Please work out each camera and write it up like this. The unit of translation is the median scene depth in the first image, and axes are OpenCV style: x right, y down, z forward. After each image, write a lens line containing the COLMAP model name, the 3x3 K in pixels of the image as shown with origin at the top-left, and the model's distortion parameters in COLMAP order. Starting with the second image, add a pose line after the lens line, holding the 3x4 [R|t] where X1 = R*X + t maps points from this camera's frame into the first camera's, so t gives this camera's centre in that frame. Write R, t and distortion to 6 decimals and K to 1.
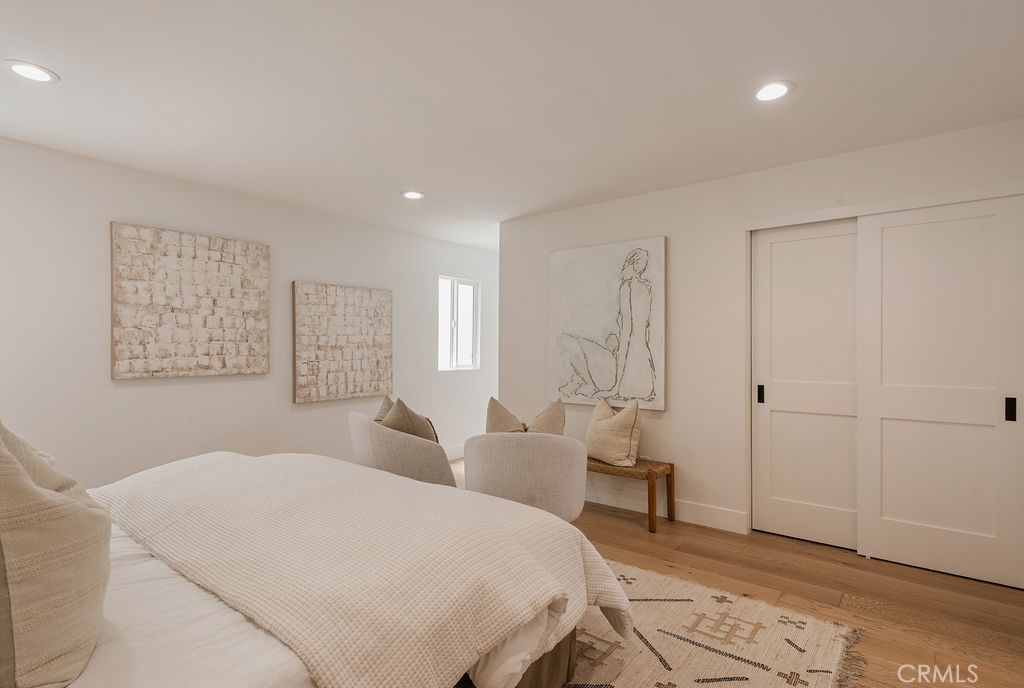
lens RADIAL K [[502.6, 0, 518.6], [0, 502.6, 347.5], [0, 0, 1]] dist [0.000204, 0.001821]
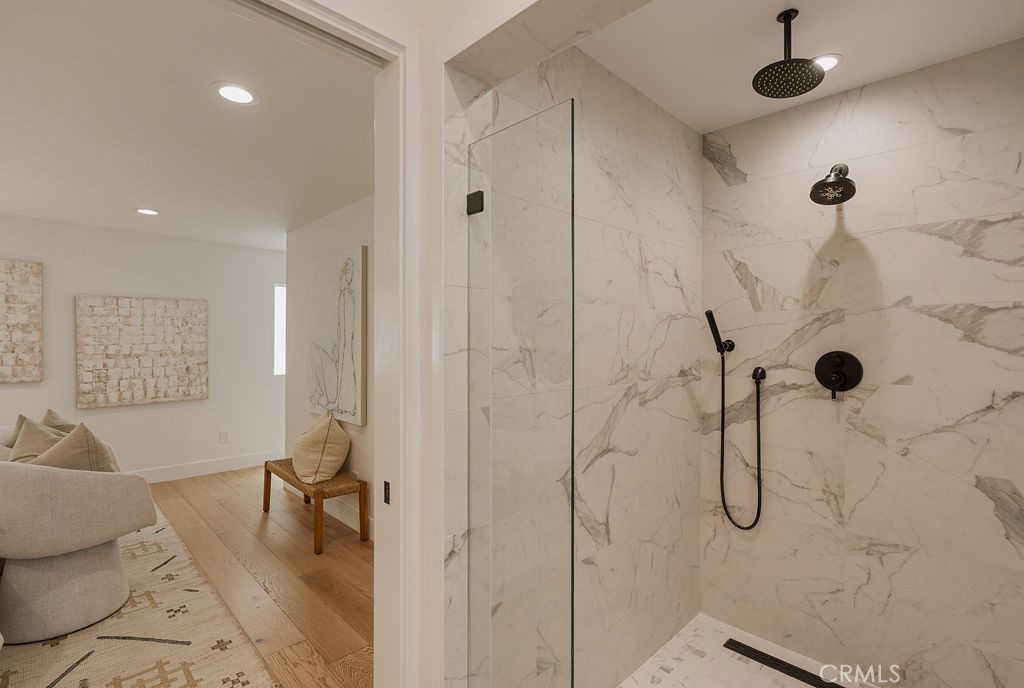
lens RADIAL K [[470.1, 0, 508.2], [0, 470.1, 341.4], [0, 0, 1]] dist [0.000695, -0.000227]
pose [[0.992452, -0.001699, -0.122621, 0.574258], [0.001968, 0.999996, 0.002069, -0.032219], [0.122617, -0.002294, 0.992451, 0.114738]]
